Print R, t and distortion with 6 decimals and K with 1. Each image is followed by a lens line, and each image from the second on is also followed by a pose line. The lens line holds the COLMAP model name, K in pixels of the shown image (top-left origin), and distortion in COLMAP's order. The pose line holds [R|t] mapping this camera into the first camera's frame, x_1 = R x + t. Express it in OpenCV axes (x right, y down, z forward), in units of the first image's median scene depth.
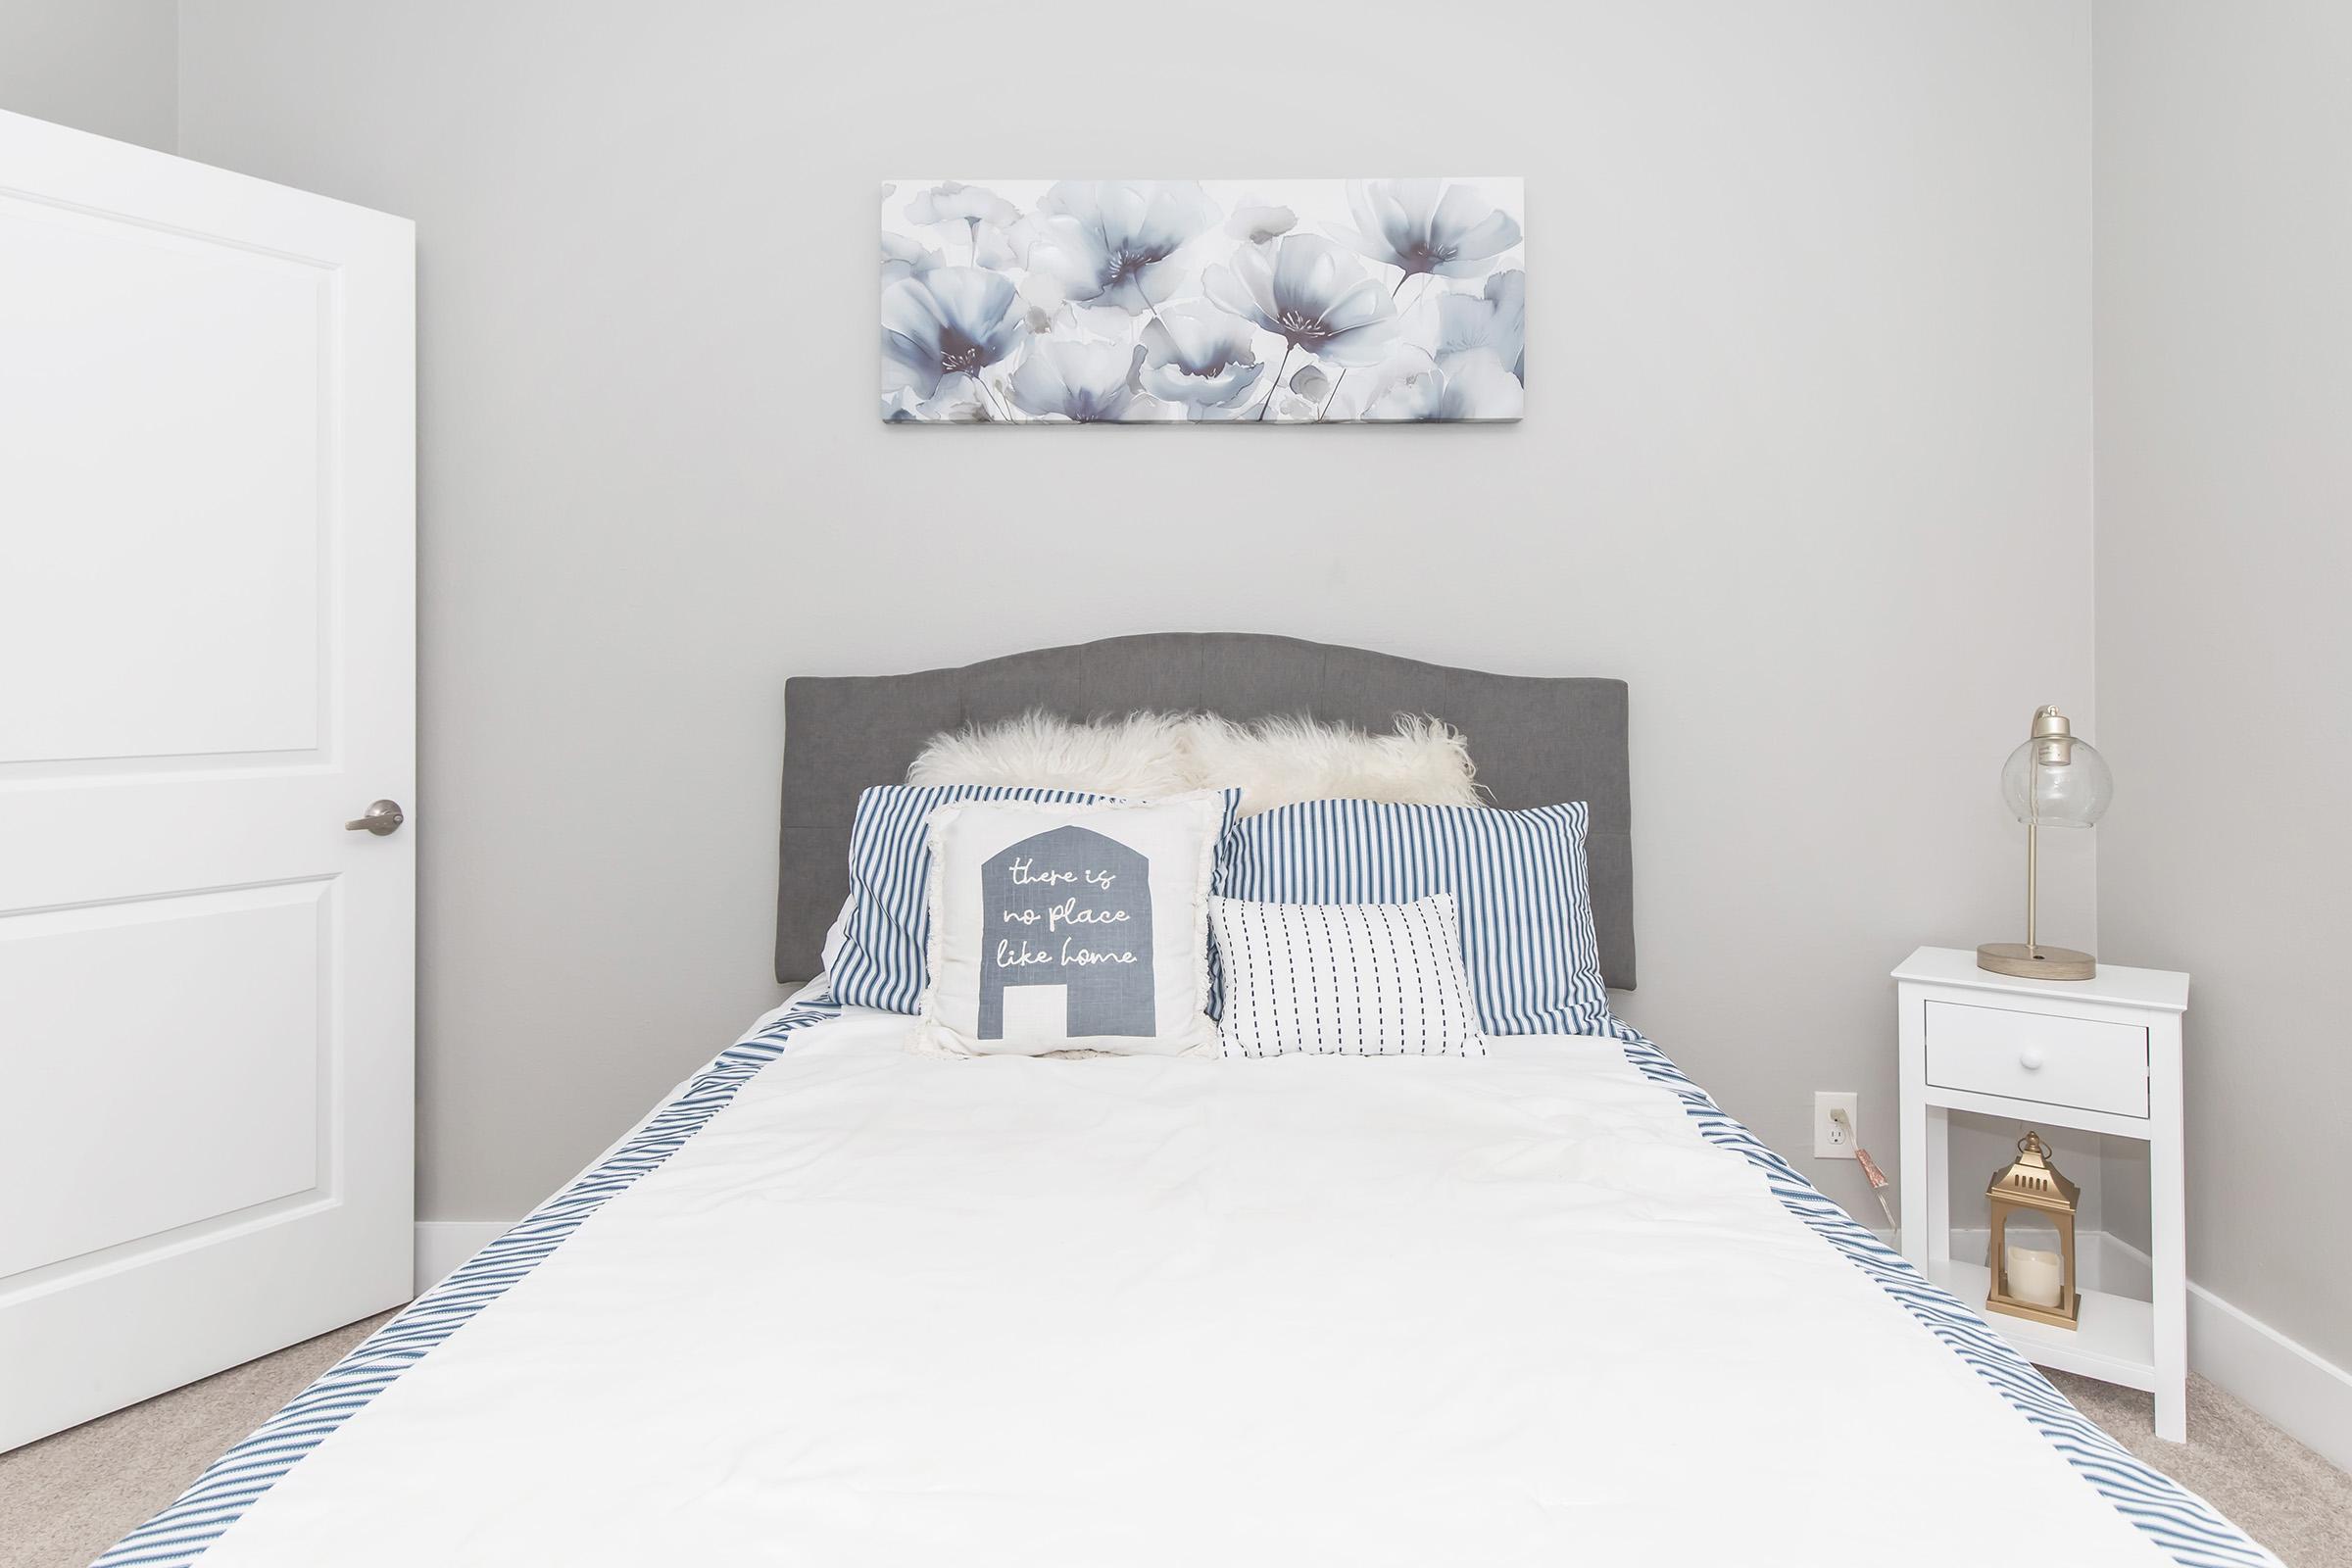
lens RADIAL K [[1314.4, 0, 1175.9], [0, 1314.4, 684.3], [0, 0, 1]] dist [0.000291, -0.000036]
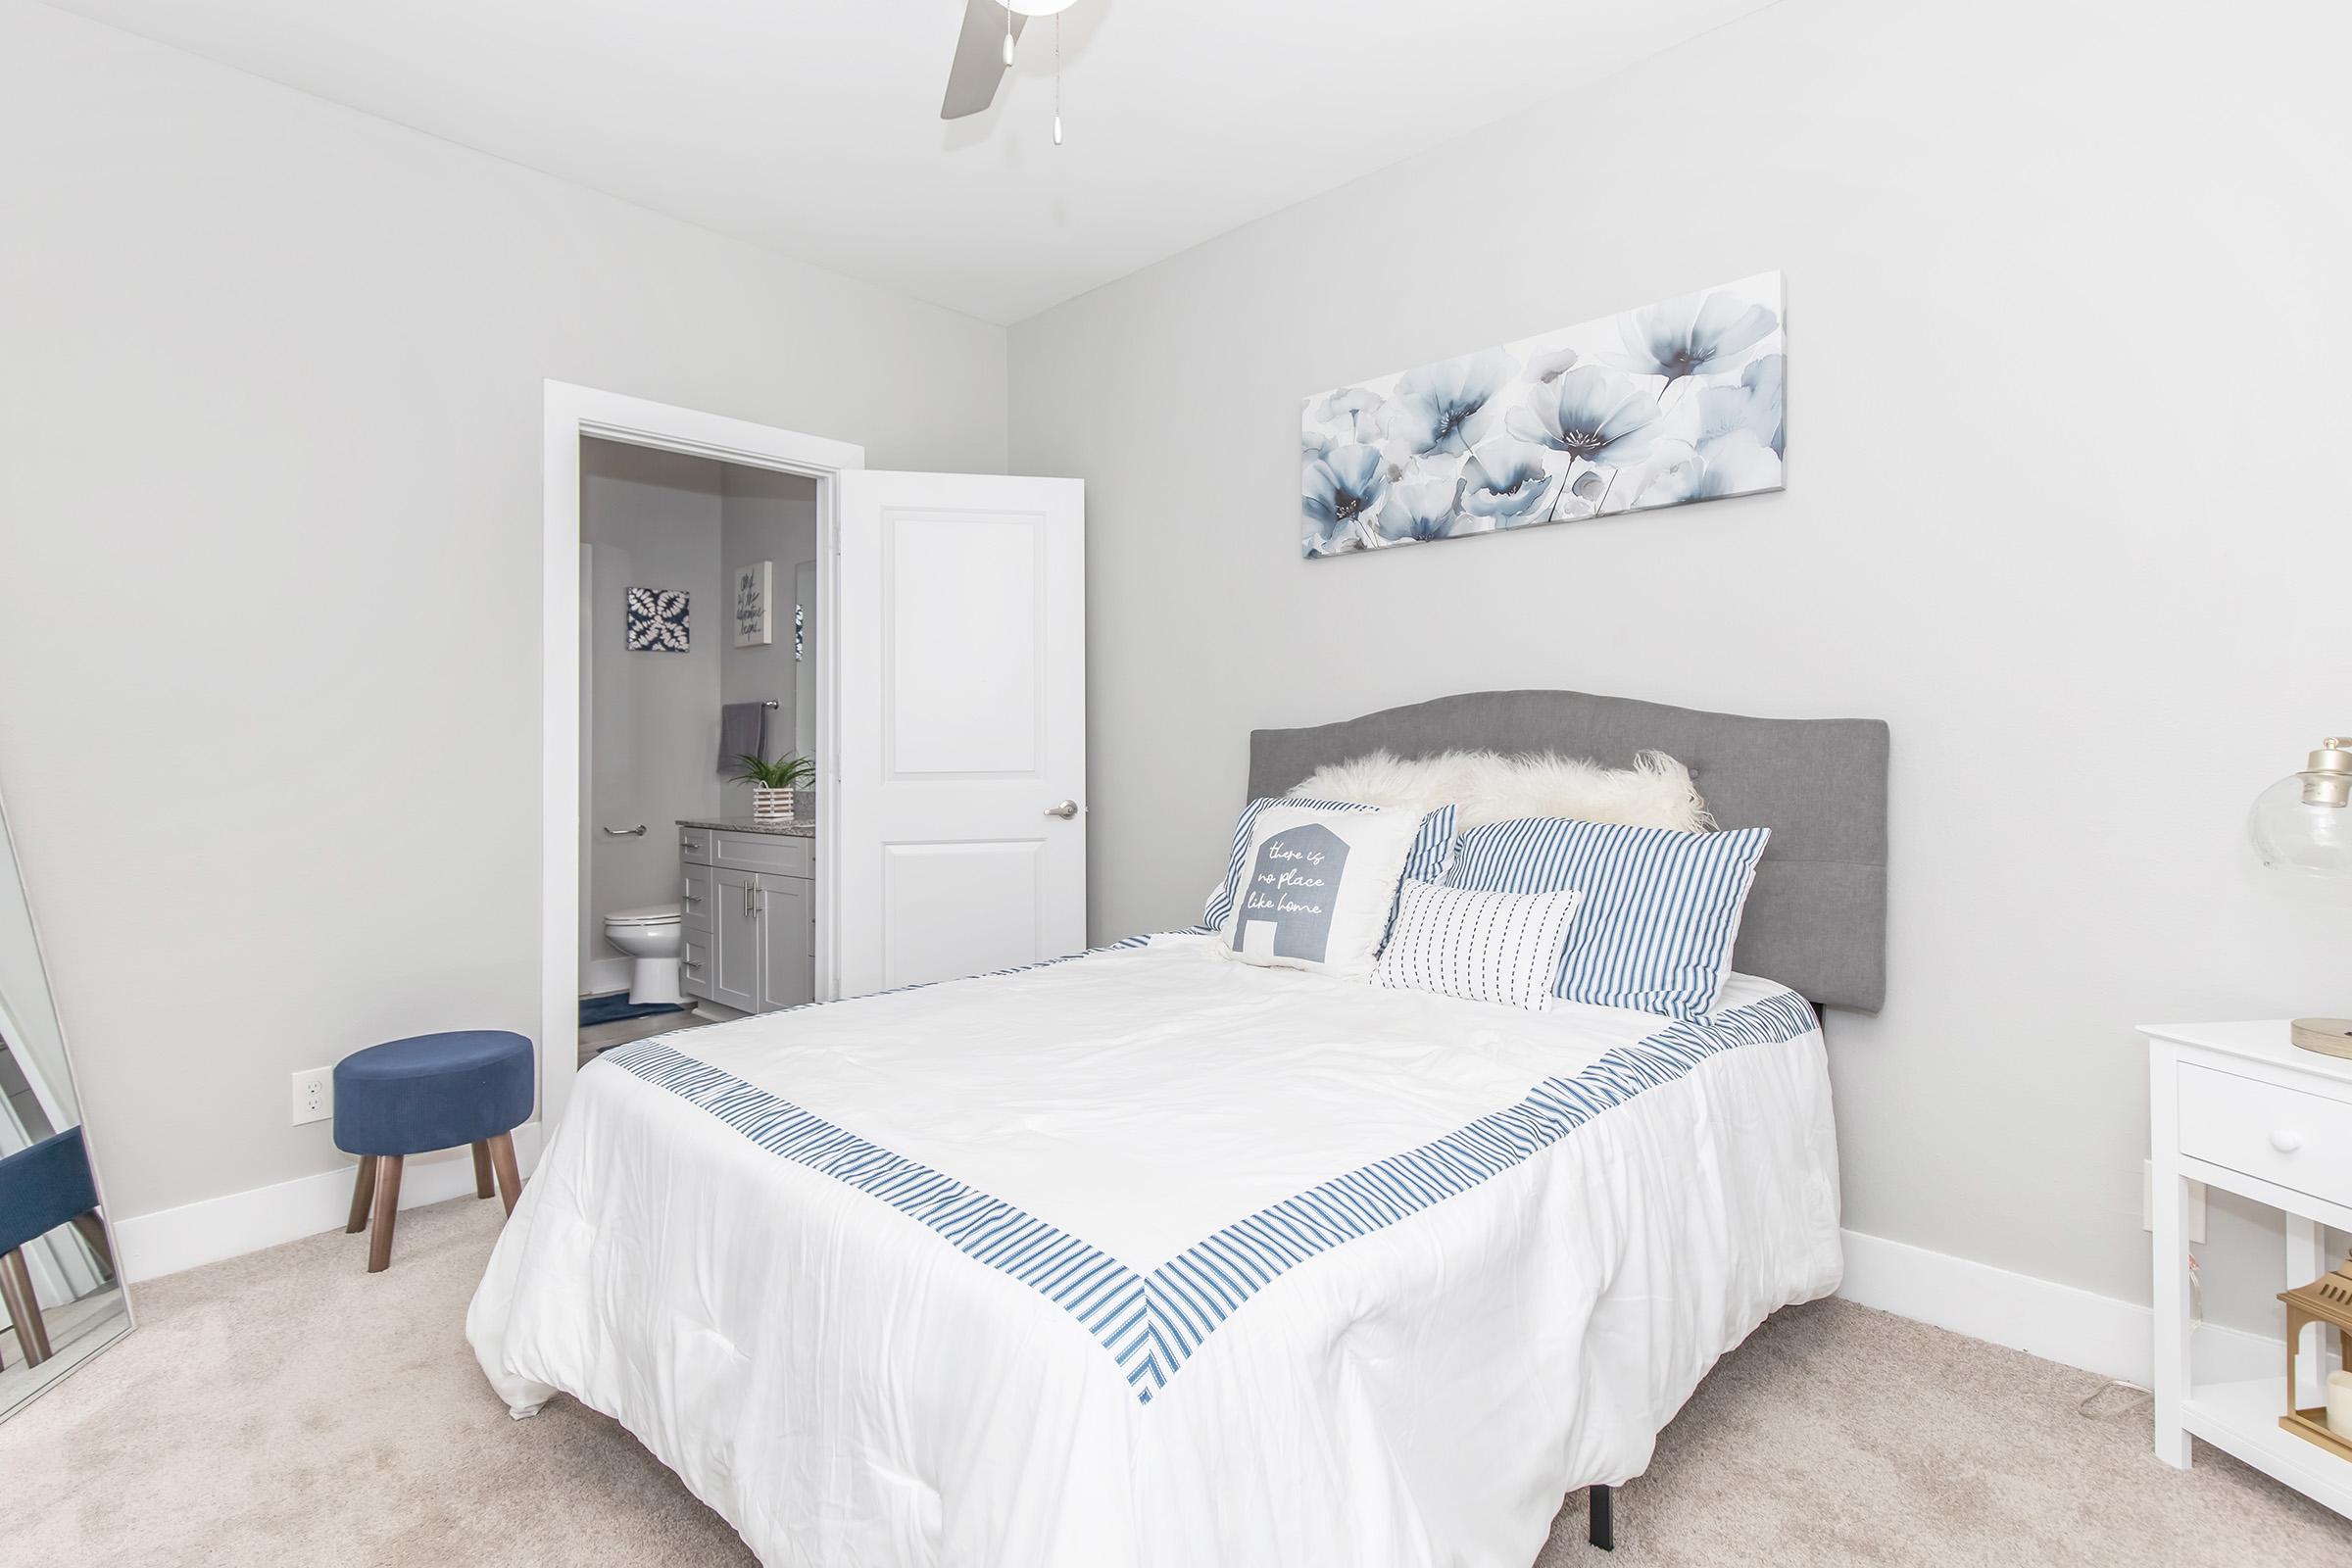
lens RADIAL K [[1102.3, 0, 1176.1], [0, 1102.3, 743.5], [0, 0, 1]] dist [-0.000740, -0.000195]
pose [[0.741145, -0.006417, -0.671314, 0.512757], [0.009109, 0.999958, 0.000498, 0.010324], [0.671283, -0.006484, 0.741173, -0.035305]]
